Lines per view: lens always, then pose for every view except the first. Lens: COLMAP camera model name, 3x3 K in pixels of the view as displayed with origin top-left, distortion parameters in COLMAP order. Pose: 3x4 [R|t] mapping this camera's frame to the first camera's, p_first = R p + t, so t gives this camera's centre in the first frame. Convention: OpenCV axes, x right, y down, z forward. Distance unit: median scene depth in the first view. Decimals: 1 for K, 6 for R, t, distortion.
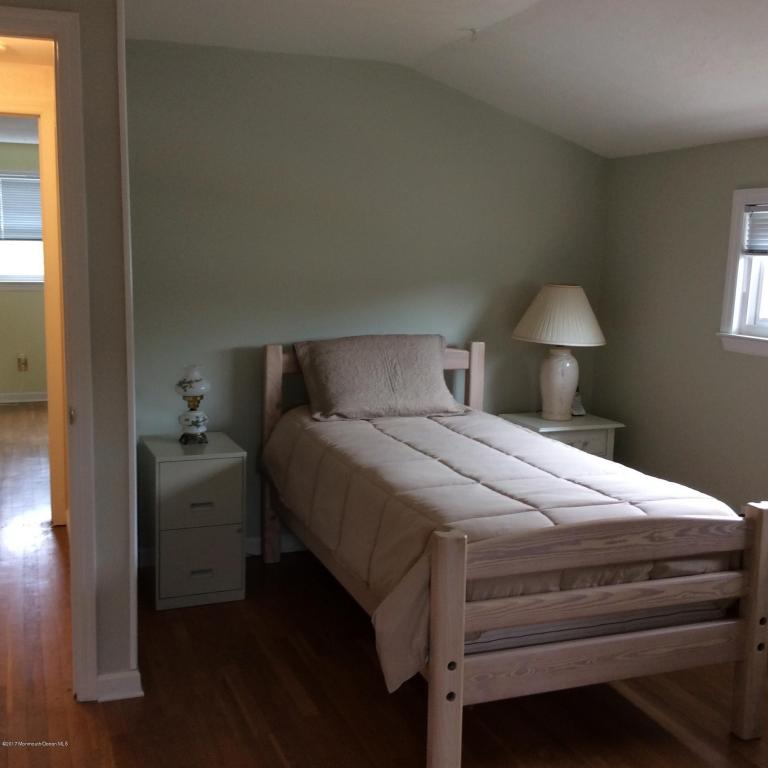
lens RADIAL K [[937.1, 0, 380.1], [0, 937.1, 386.9], [0, 0, 1]] dist [0.048806, 0.000000]
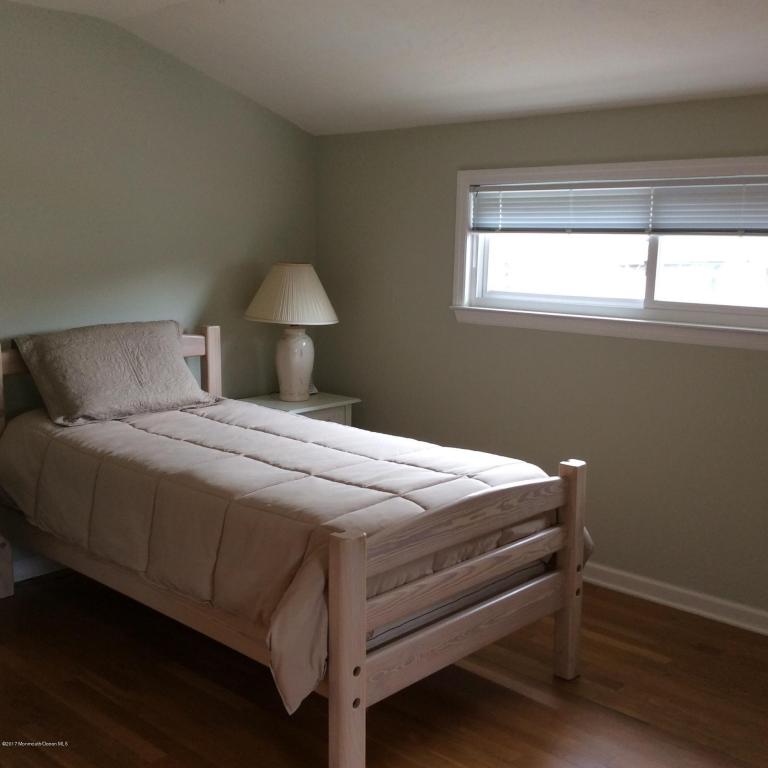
lens RADIAL K [[937.1, 0, 381.8], [0, 937.1, 384.3], [0, 0, 1]] dist [0.048806, 0.000000]
pose [[0.893714, -0.079984, 0.441449, -0.221650], [0.069382, 0.996782, 0.040139, -0.020624], [-0.443239, -0.005244, 0.896388, 0.105313]]
